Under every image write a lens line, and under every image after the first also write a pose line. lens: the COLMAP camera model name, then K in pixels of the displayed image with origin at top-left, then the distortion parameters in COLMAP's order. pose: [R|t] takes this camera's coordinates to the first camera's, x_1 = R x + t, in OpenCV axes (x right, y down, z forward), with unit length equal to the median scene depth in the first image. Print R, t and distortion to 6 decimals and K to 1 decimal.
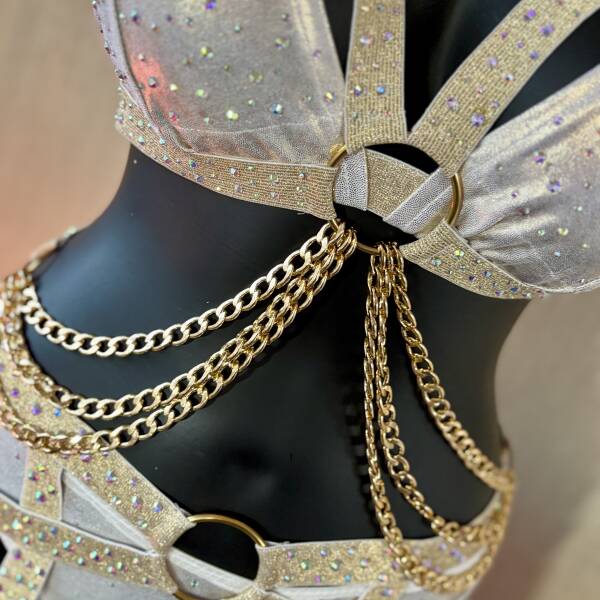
lens RADIAL K [[699.4, 0, 300.0], [0, 699.4, 300.0], [0, 0, 1]] dist [-0.013777, -0.035529]
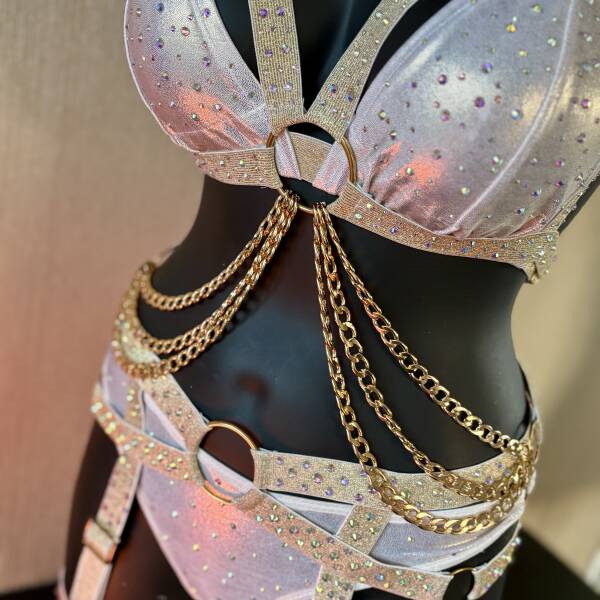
lens RADIAL K [[697.2, 0, 299.3], [0, 697.2, 317.0], [0, 0, 1]] dist [0.006935, -0.050798]
pose [[0.898172, -0.006775, -0.439592, 0.663304], [-0.046701, 0.992754, -0.110719, 0.276903], [0.437156, 0.119975, 0.891347, -0.162839]]
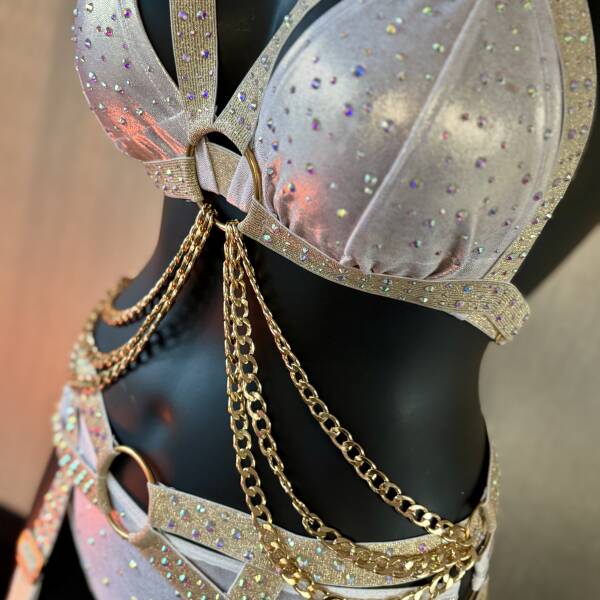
lens RADIAL K [[699.4, 0, 300.0], [0, 699.4, 300.0], [0, 0, 1]] dist [-0.013777, -0.035529]
pose [[0.806419, 0.050691, -0.589168, 0.930854], [-0.190993, 0.965249, -0.178373, 0.242273], [0.559652, 0.256370, 0.788076, 0.146190]]
